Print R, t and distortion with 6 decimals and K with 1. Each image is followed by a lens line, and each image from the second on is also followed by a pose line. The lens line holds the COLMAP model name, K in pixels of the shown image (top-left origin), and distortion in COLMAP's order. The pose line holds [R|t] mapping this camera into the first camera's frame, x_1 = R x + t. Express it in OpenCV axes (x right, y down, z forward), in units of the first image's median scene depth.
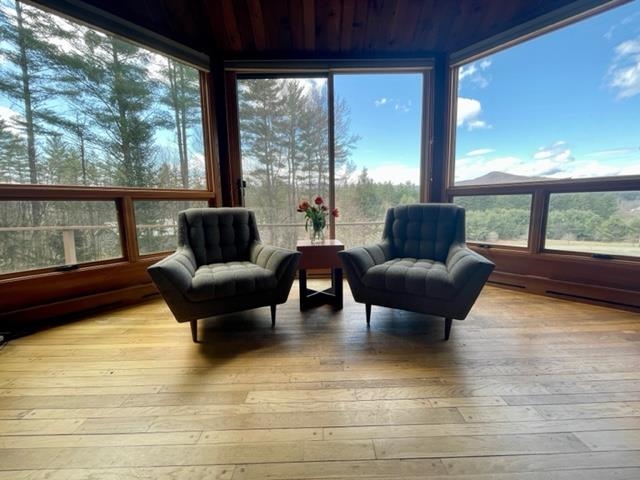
lens RADIAL K [[256.6, 0, 319.1], [0, 256.6, 243.4], [0, 0, 1]] dist [-0.002698, 0.000420]
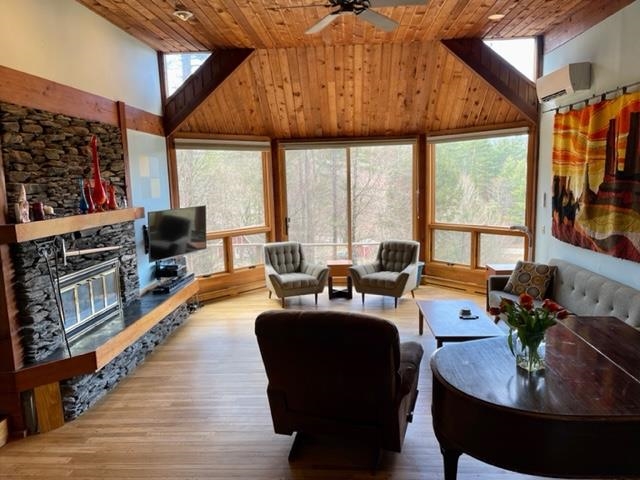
lens RADIAL K [[480.3, 0, 321.1], [0, 480.3, 245.0], [0, 0, 1]] dist [0.042864, -0.040183]
pose [[0.998352, 0.001691, -0.057365, 0.066517], [-0.001978, 0.999986, -0.004936, -0.114030], [0.057356, 0.005041, 0.998341, -2.495026]]
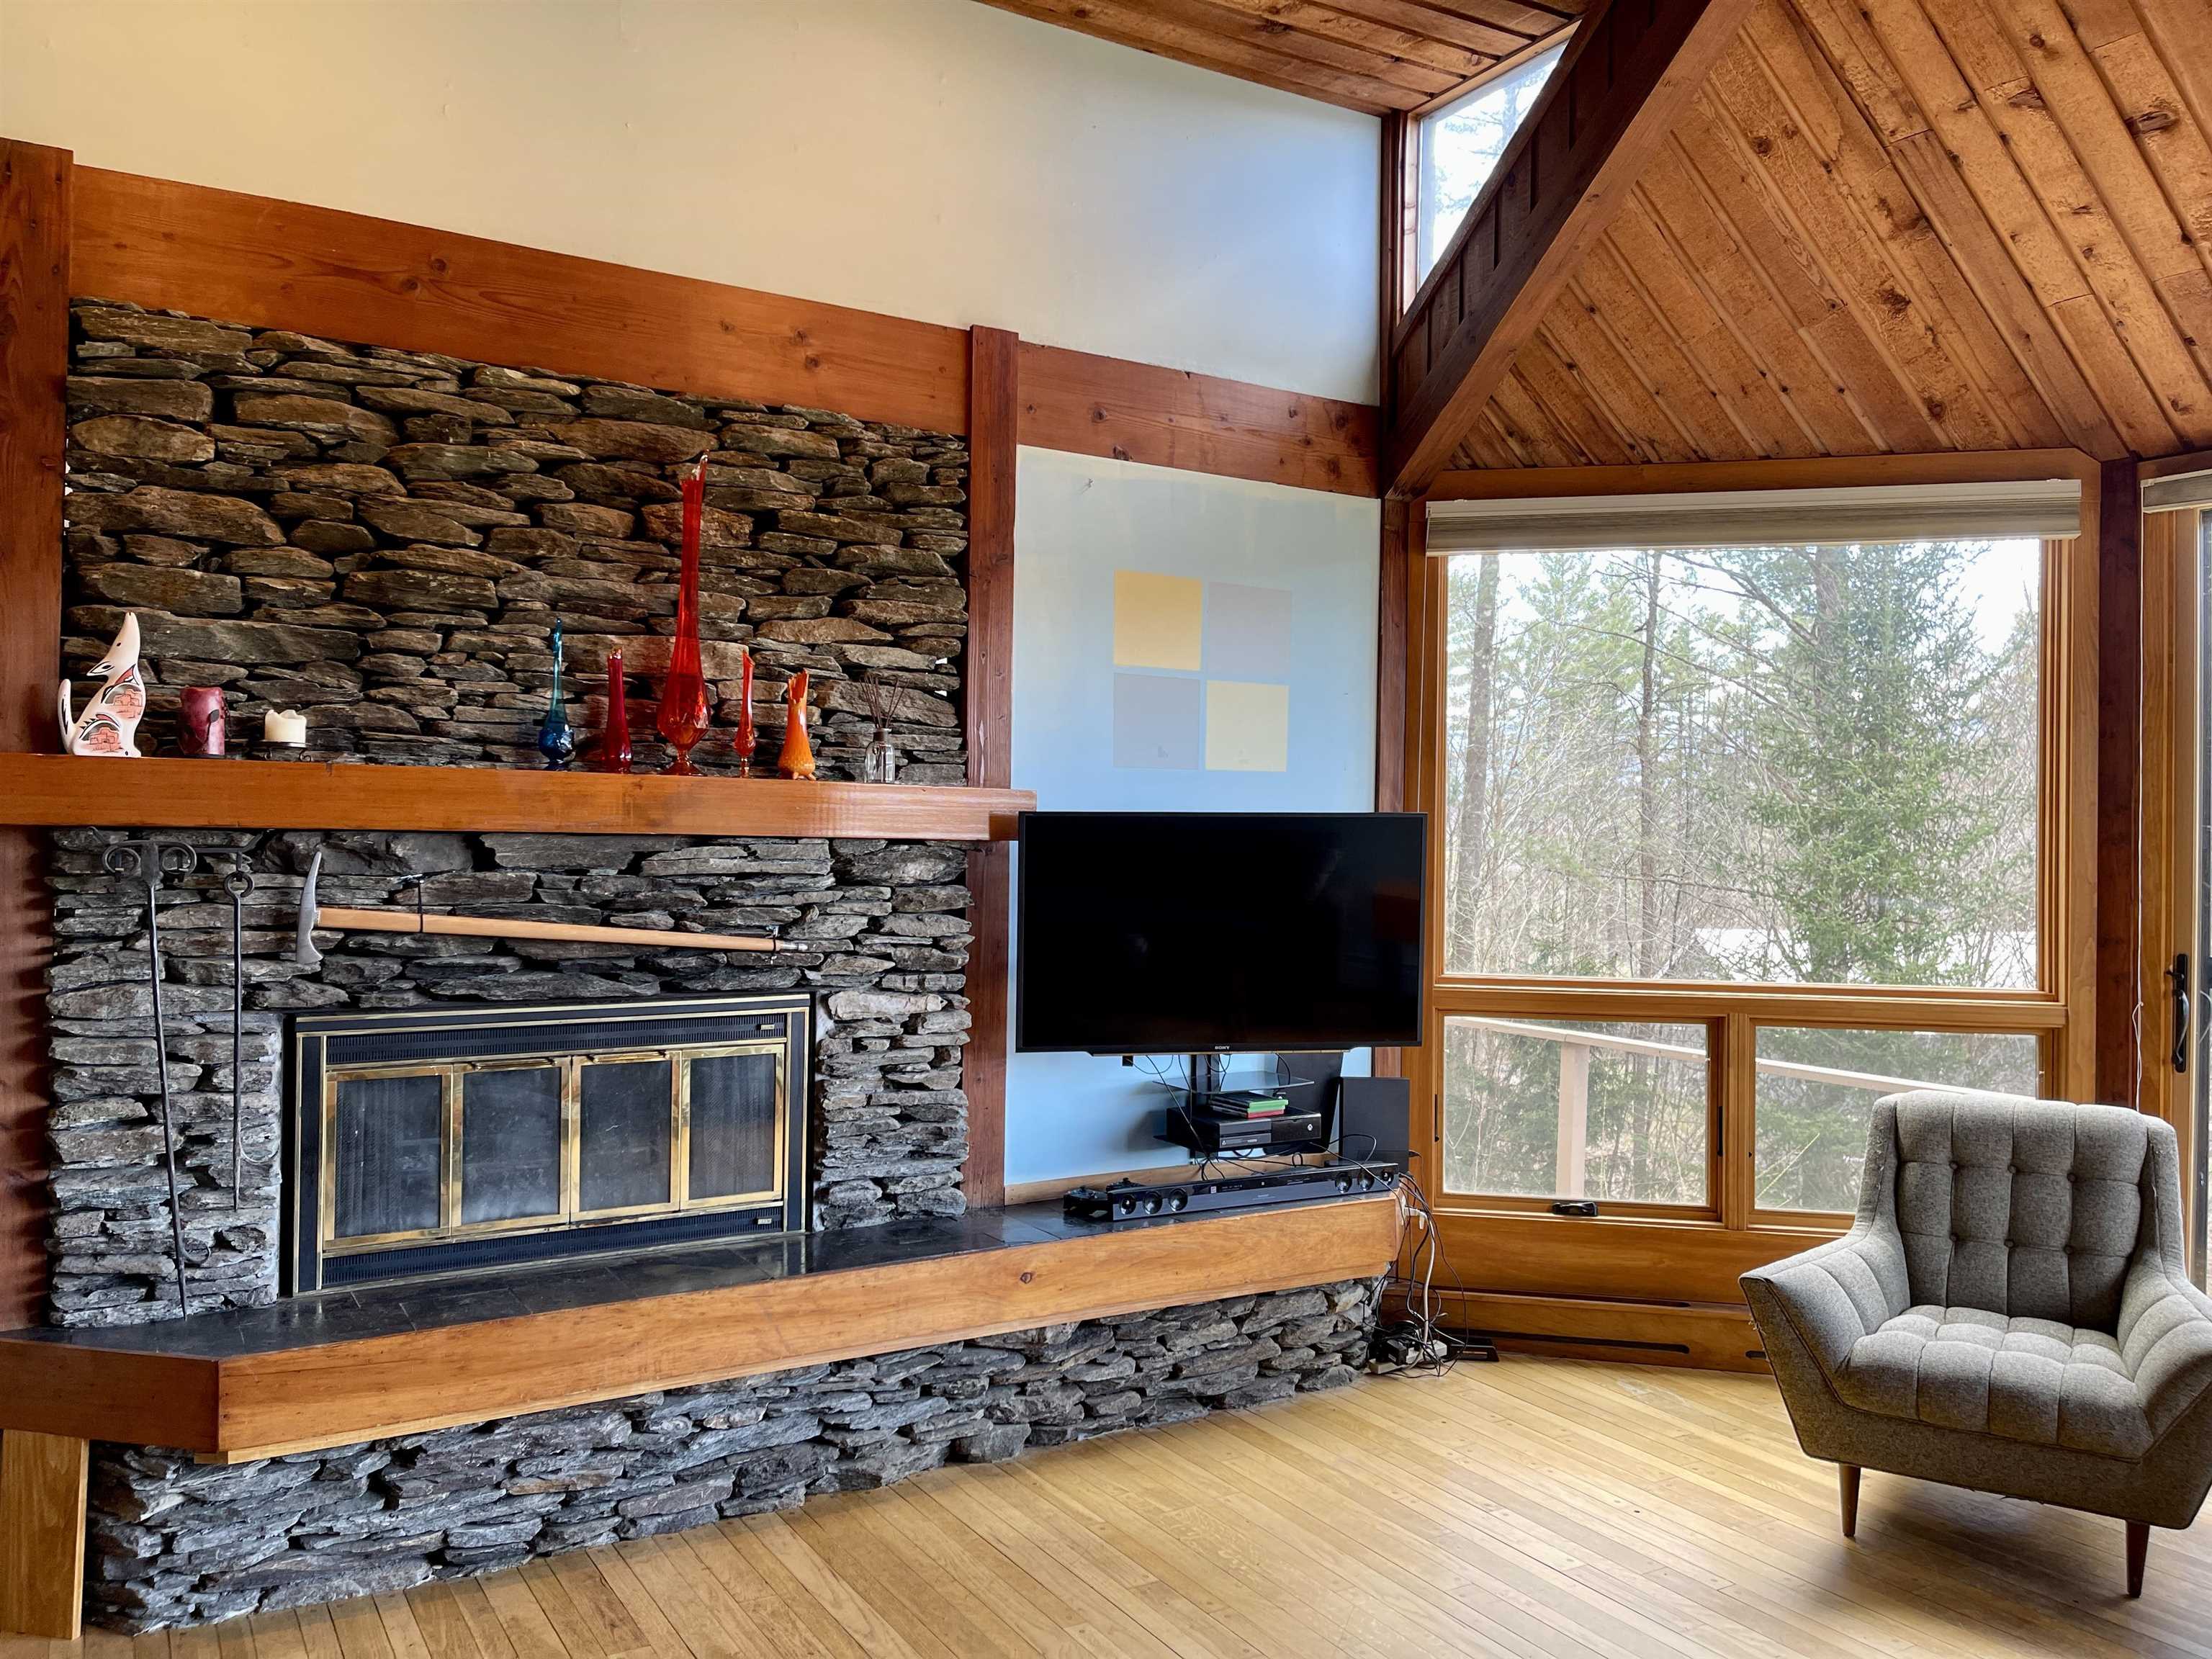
lens RADIAL K [[1660.0, 0, 1096.3], [0, 1660.0, 823.6], [0, 0, 1]] dist [0.042864, -0.040183]
pose [[0.503372, 0.021498, -0.863802, 0.679007], [-0.150411, 0.986608, -0.063096, -0.182004], [0.850878, 0.161686, 0.499865, -0.812234]]
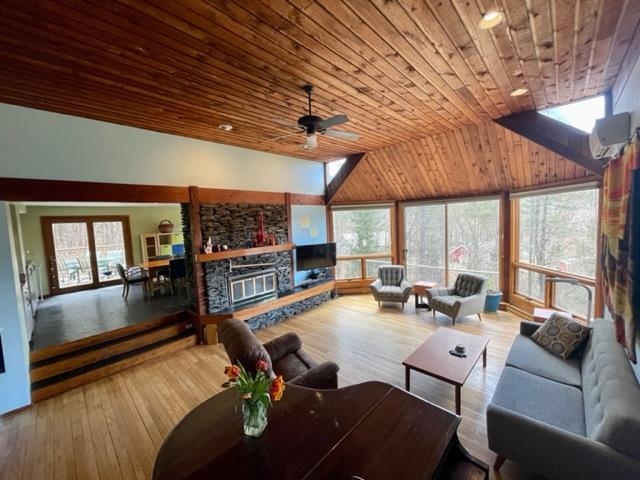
lens RADIAL K [[256.6, 0, 322.5], [0, 256.6, 239.5], [0, 0, 1]] dist [-0.002698, 0.000420]
pose [[0.724531, 0.041874, -0.687969, 1.082375], [-0.074189, 0.997092, -0.017442, -0.348719], [0.685238, 0.063677, 0.725531, -1.744160]]
